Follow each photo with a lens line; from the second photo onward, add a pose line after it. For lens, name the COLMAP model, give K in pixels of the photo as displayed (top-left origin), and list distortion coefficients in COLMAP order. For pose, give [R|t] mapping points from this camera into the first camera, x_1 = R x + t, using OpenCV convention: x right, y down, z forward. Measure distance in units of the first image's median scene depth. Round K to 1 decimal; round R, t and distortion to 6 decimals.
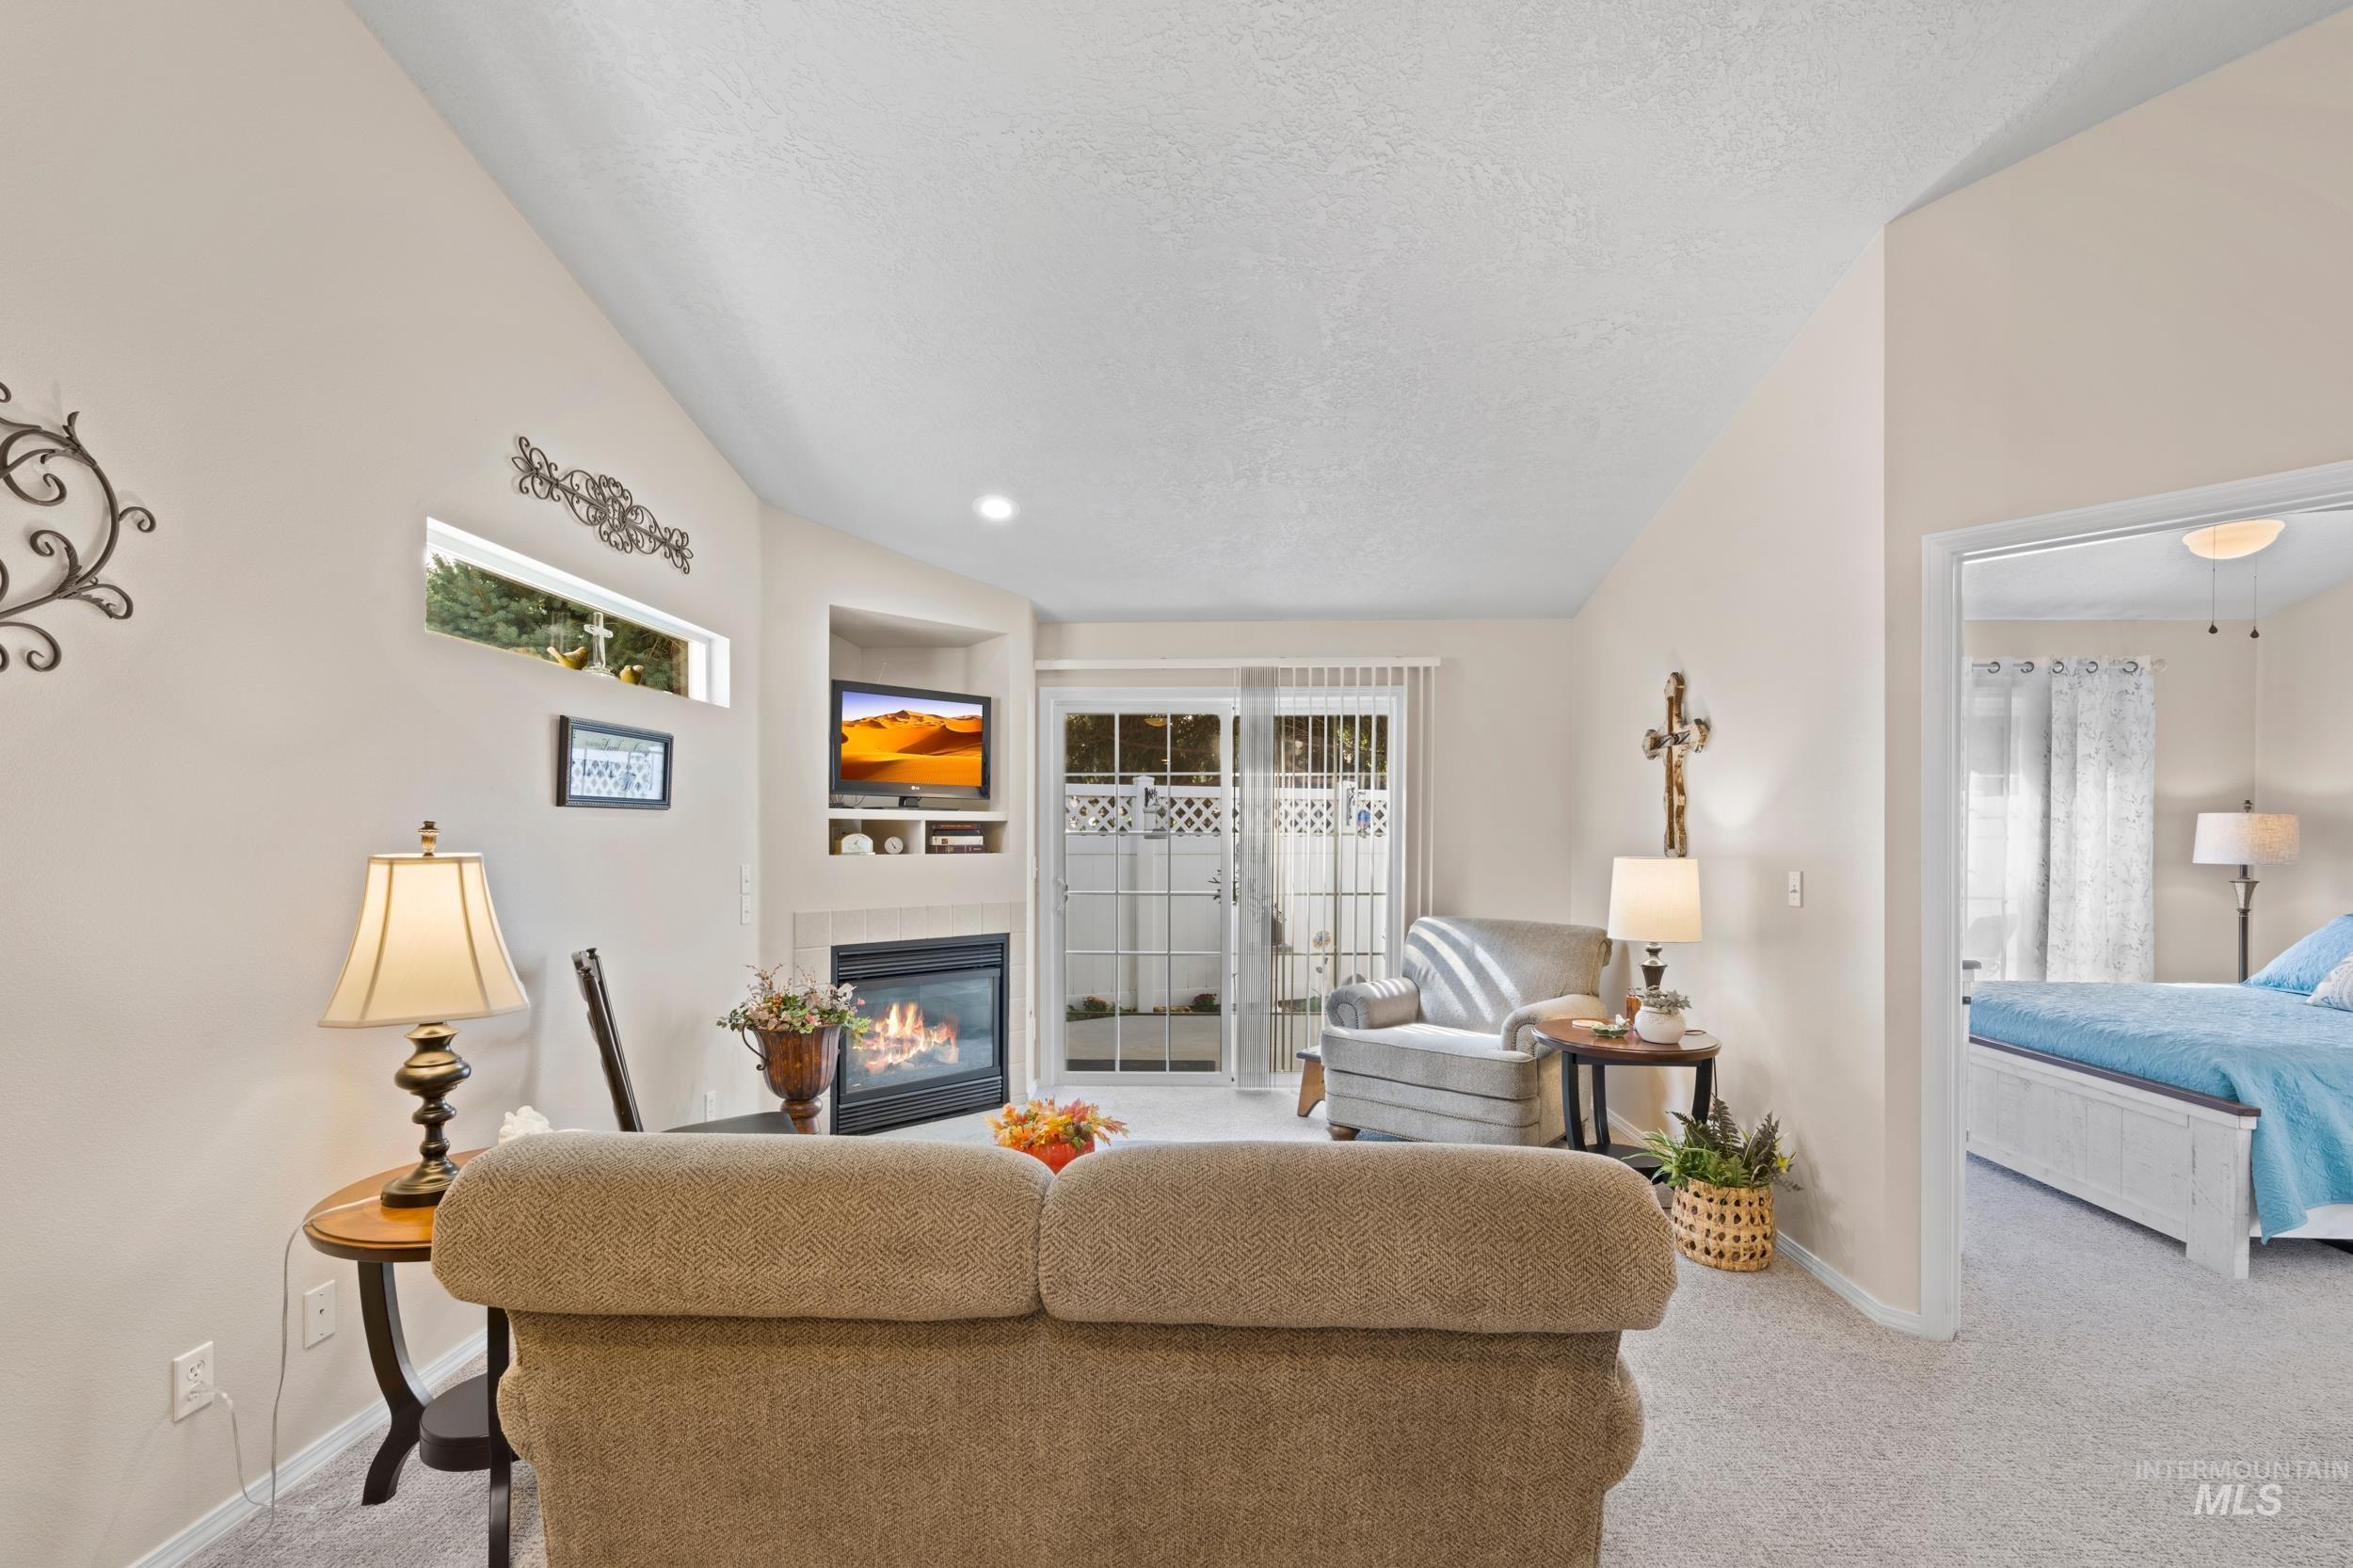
lens RADIAL K [[1023.4, 0, 1175.2], [0, 1023.4, 837.5], [0, 0, 1]] dist [-0.001458, -0.000101]
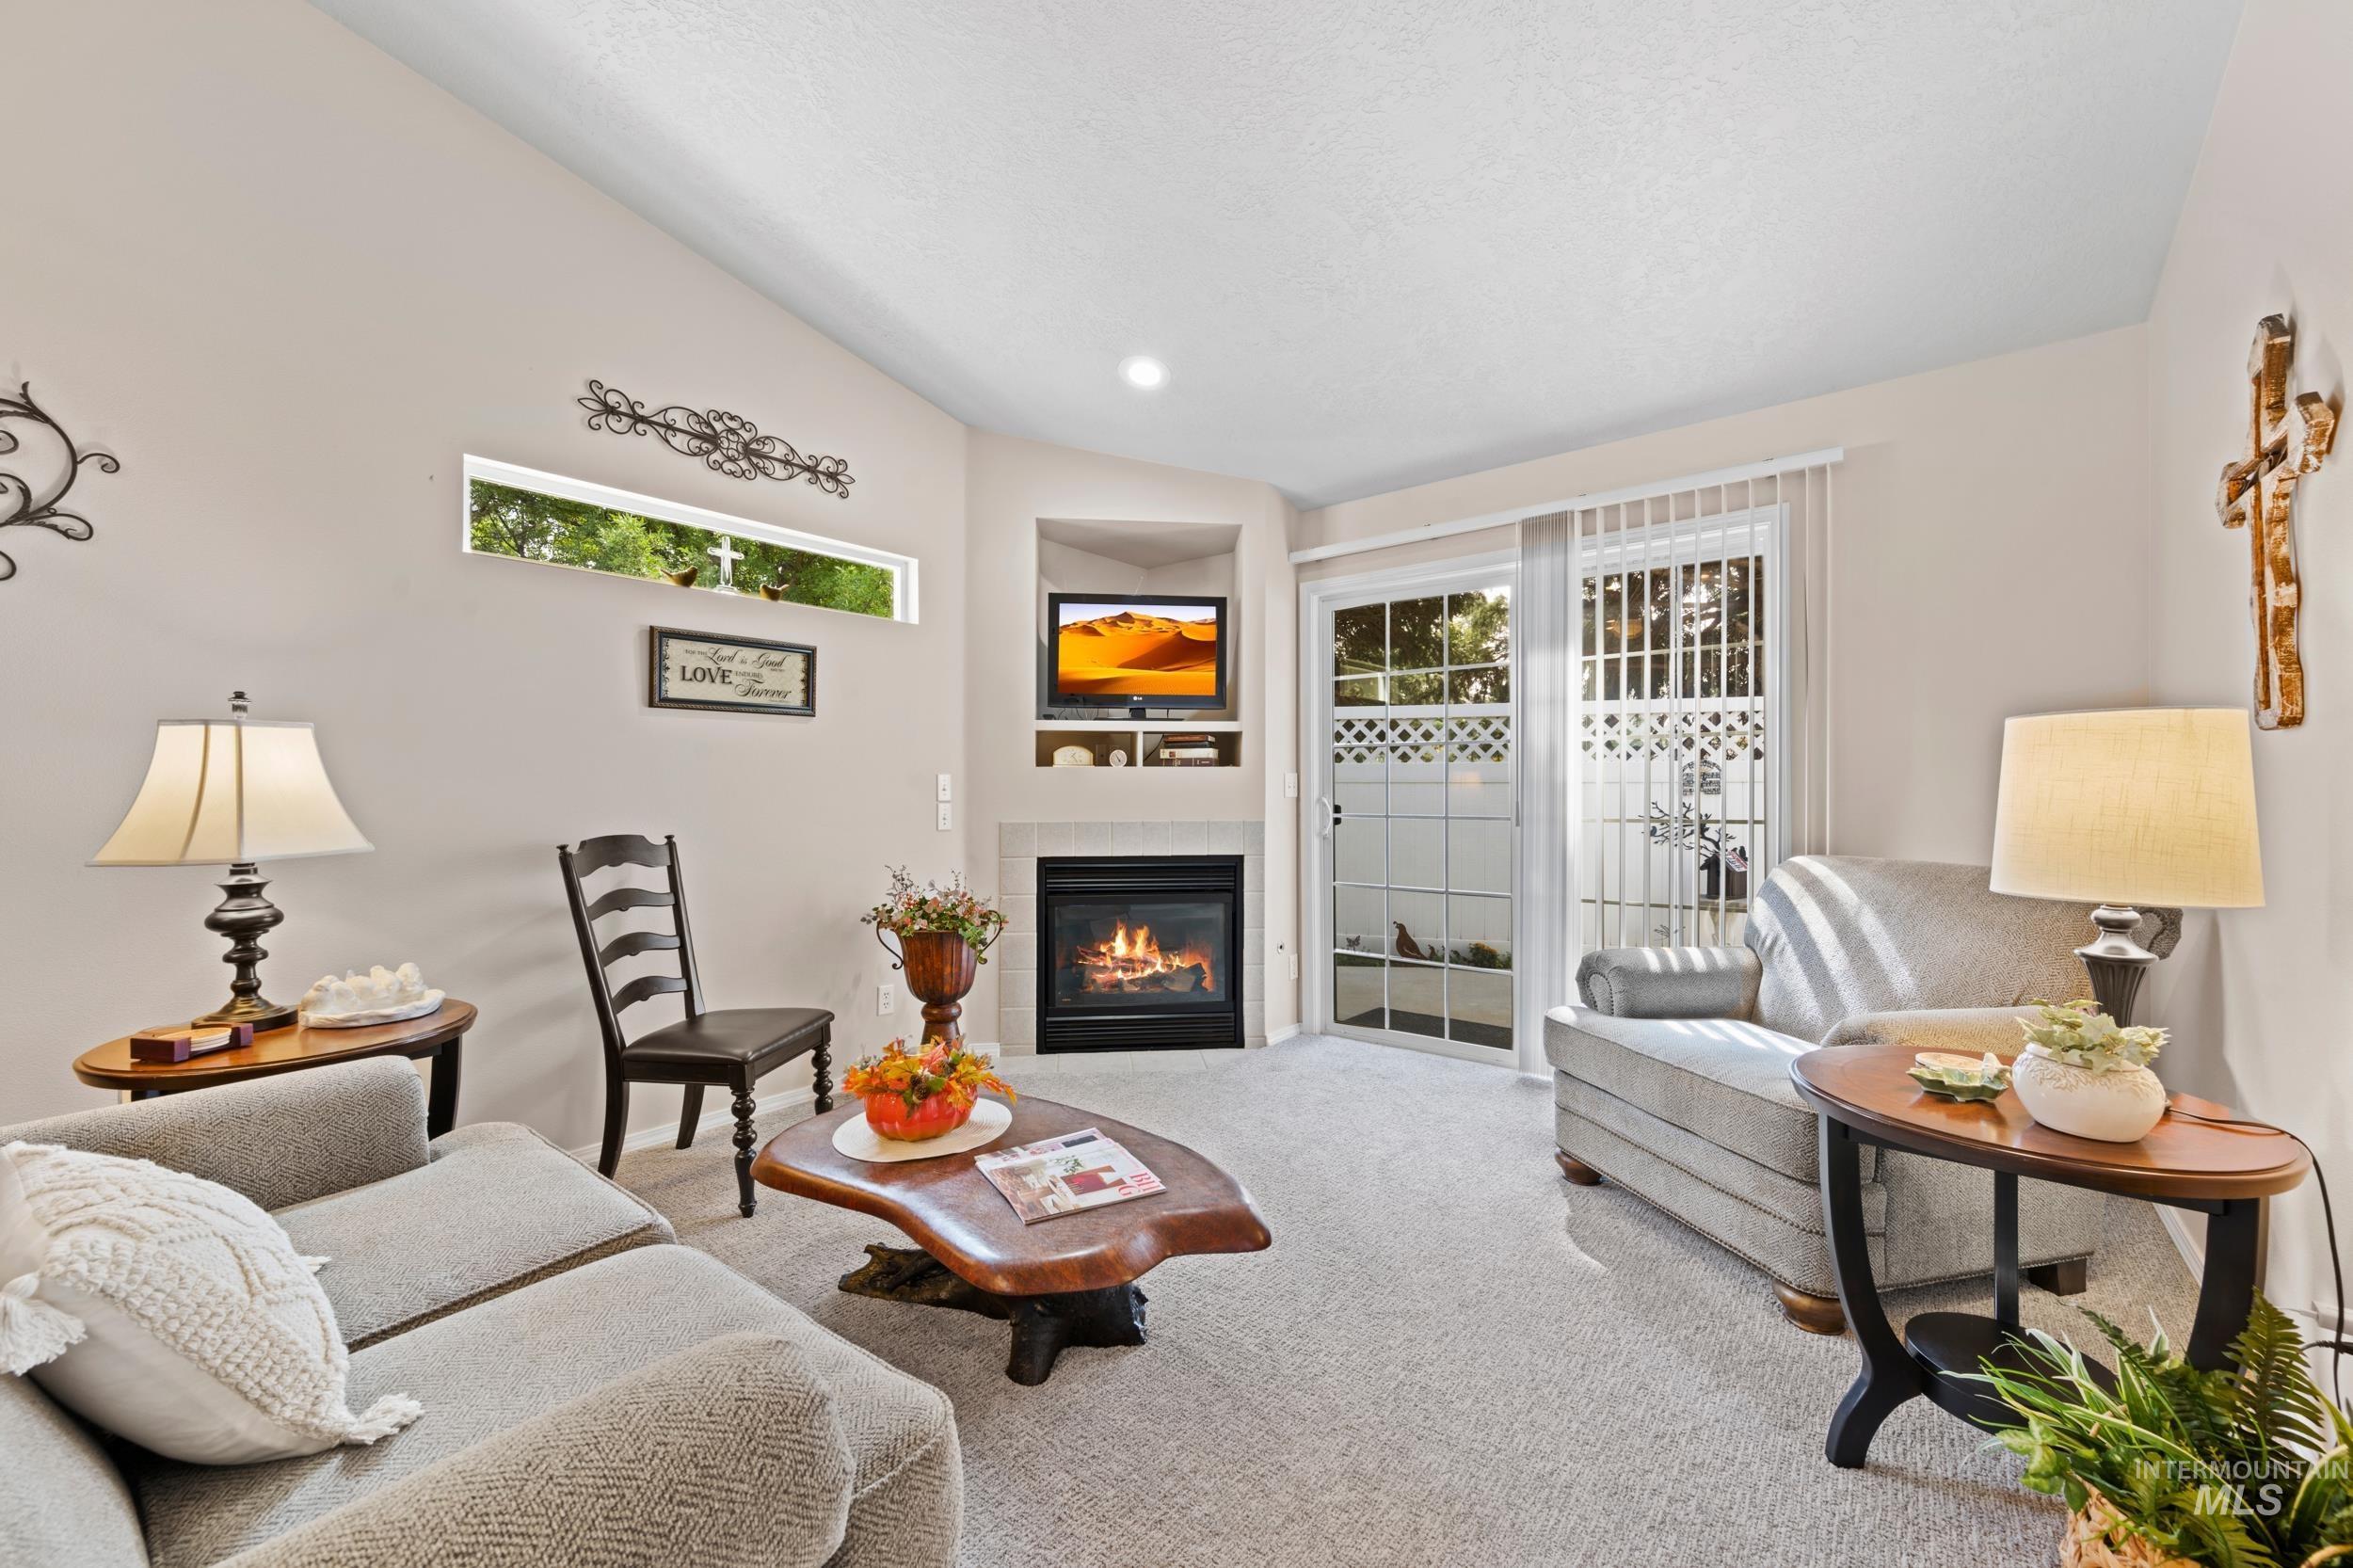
lens RADIAL K [[915.7, 0, 1176.5], [0, 915.7, 784.0], [0, 0, 1]] dist [-0.001369, -0.000334]
pose [[0.806265, -0.006805, -0.591515, 0.343739], [0.002335, 0.999963, -0.008322, 0.047937], [0.591549, 0.005328, 0.806251, 0.401815]]
